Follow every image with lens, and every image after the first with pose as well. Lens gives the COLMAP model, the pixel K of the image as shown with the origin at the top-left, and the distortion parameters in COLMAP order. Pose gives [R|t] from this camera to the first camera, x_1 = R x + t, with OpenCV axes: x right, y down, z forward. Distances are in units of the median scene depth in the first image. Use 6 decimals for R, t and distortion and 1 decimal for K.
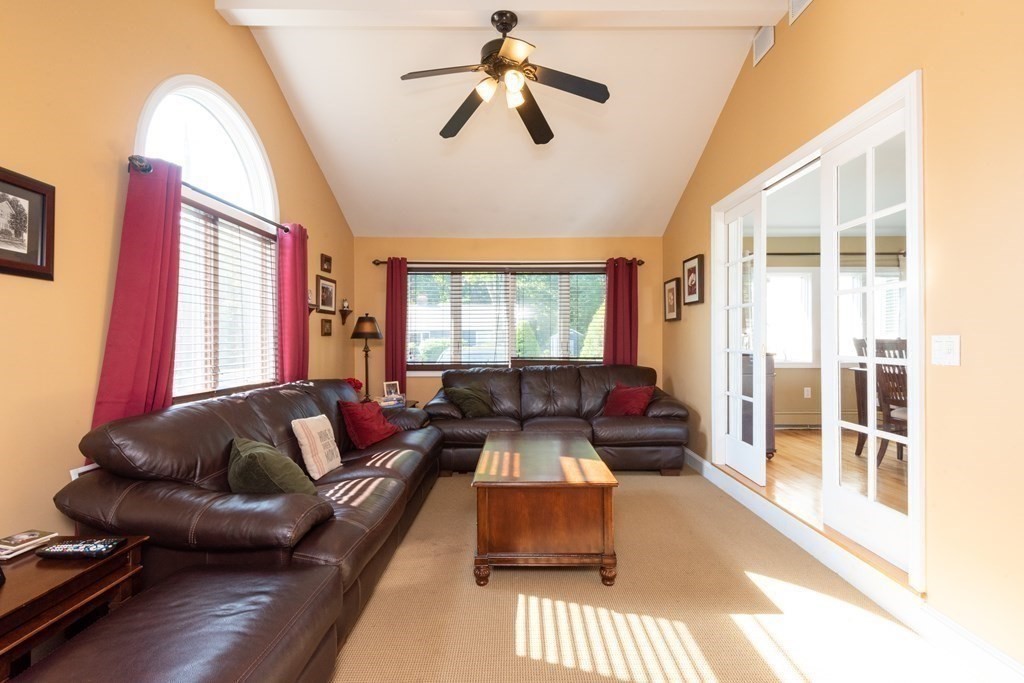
lens RADIAL K [[462.1, 0, 513.7], [0, 462.1, 335.3], [0, 0, 1]] dist [0.011010, -0.003985]
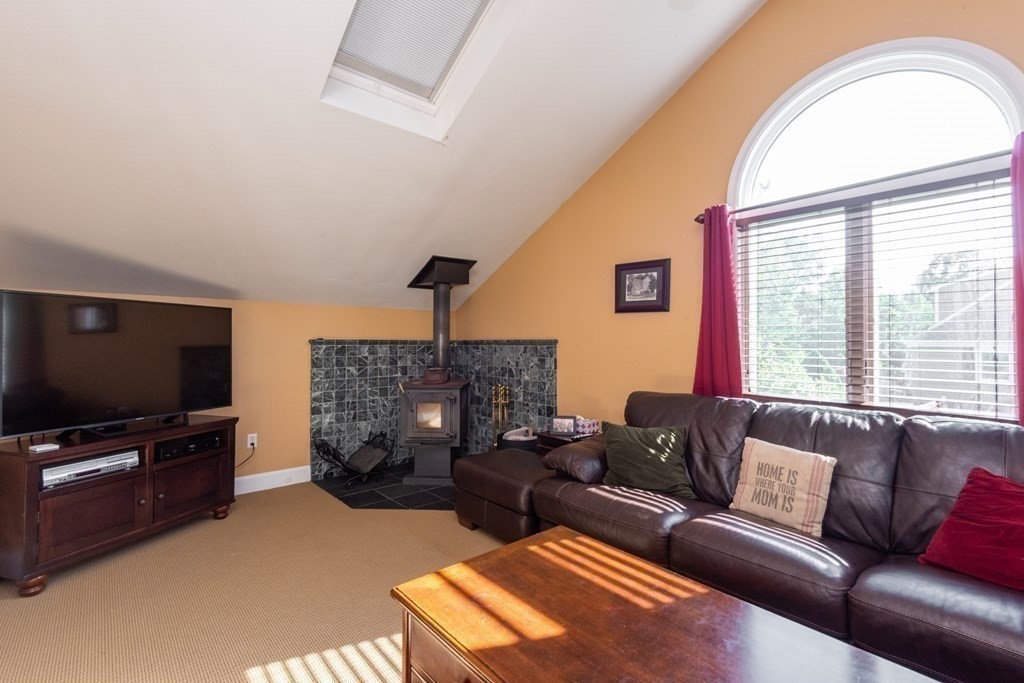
lens RADIAL K [[462.1, 0, 509.7], [0, 462.1, 340.9], [0, 0, 1]] dist [0.011010, -0.003985]
pose [[-0.741907, -0.020679, -0.670184, 0.659152], [-0.012218, 0.999775, -0.017323, 0.032736], [0.670391, -0.004664, -0.741993, 1.979299]]
